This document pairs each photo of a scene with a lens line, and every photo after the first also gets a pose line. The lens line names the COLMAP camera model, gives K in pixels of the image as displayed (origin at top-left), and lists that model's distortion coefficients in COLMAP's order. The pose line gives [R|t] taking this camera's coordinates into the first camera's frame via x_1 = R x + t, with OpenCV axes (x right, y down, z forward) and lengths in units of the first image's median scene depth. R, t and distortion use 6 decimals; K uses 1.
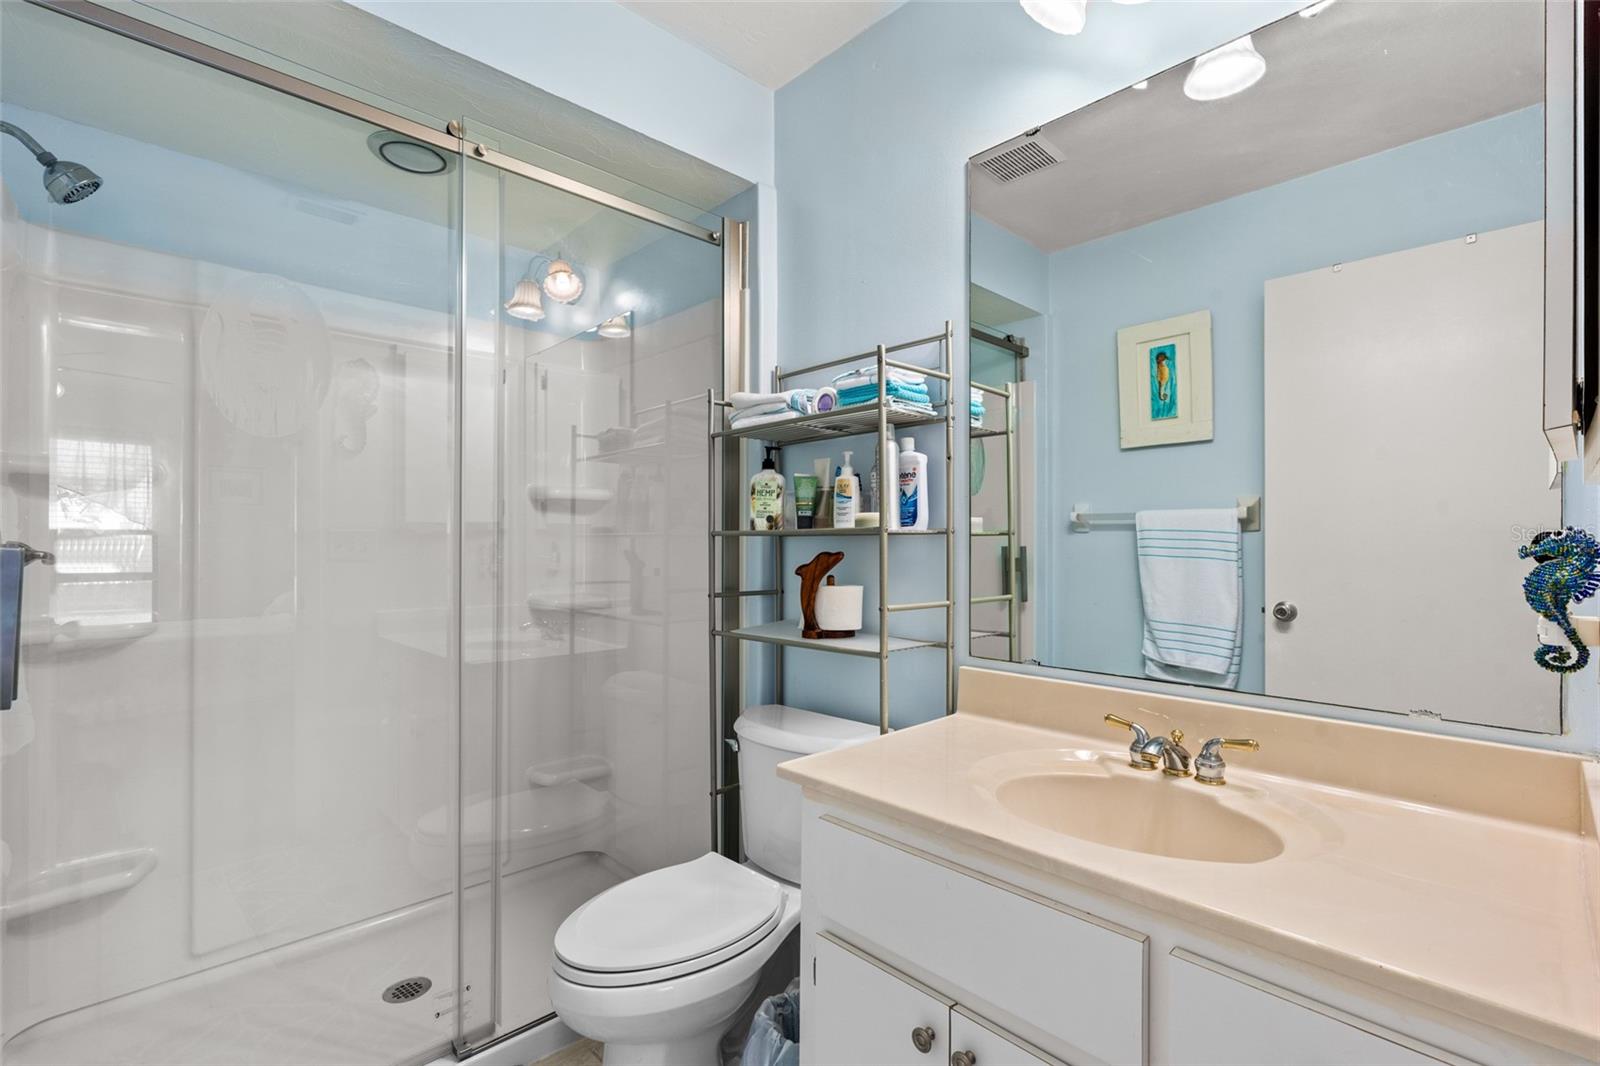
lens RADIAL K [[723.7, 0, 794.6], [0, 723.7, 534.1], [0, 0, 1]] dist [-0.007113, 0.002270]
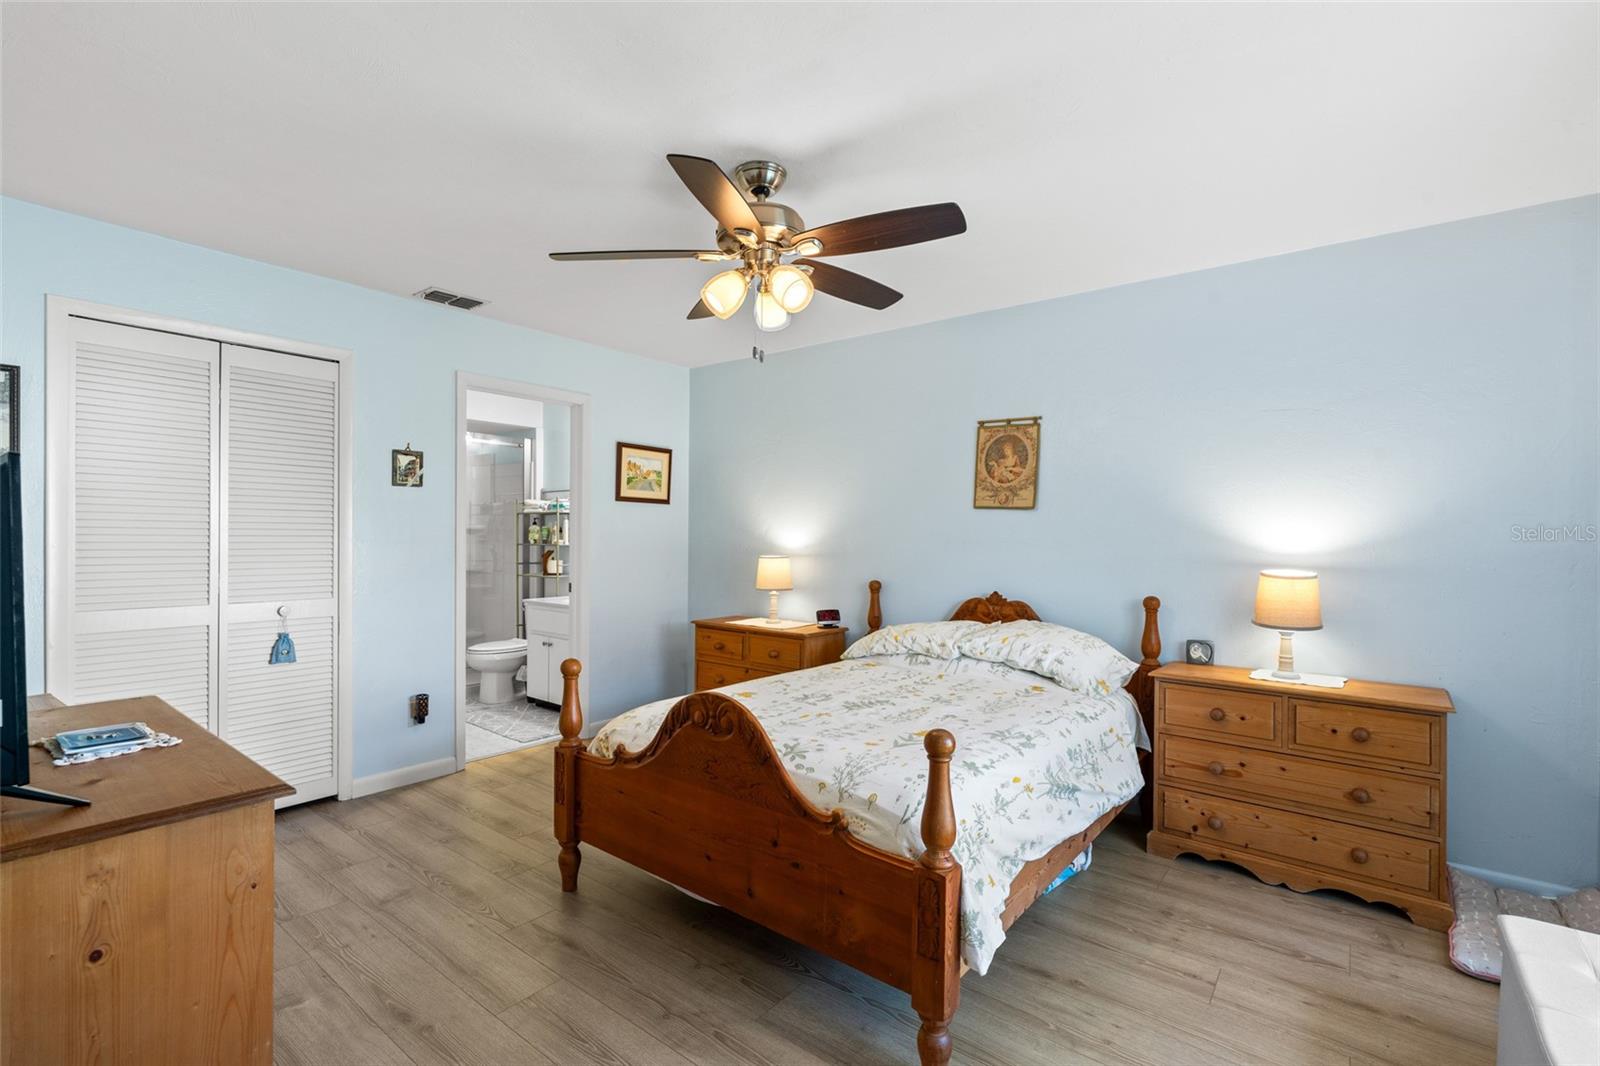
lens RADIAL K [[723.7, 0, 794.0], [0, 723.7, 531.6], [0, 0, 1]] dist [-0.007113, 0.002270]
pose [[0.988038, 0.006192, 0.154085, 0.586900], [-0.007288, 0.999952, 0.006550, -0.085340], [-0.154037, -0.007595, 0.988036, -2.304014]]
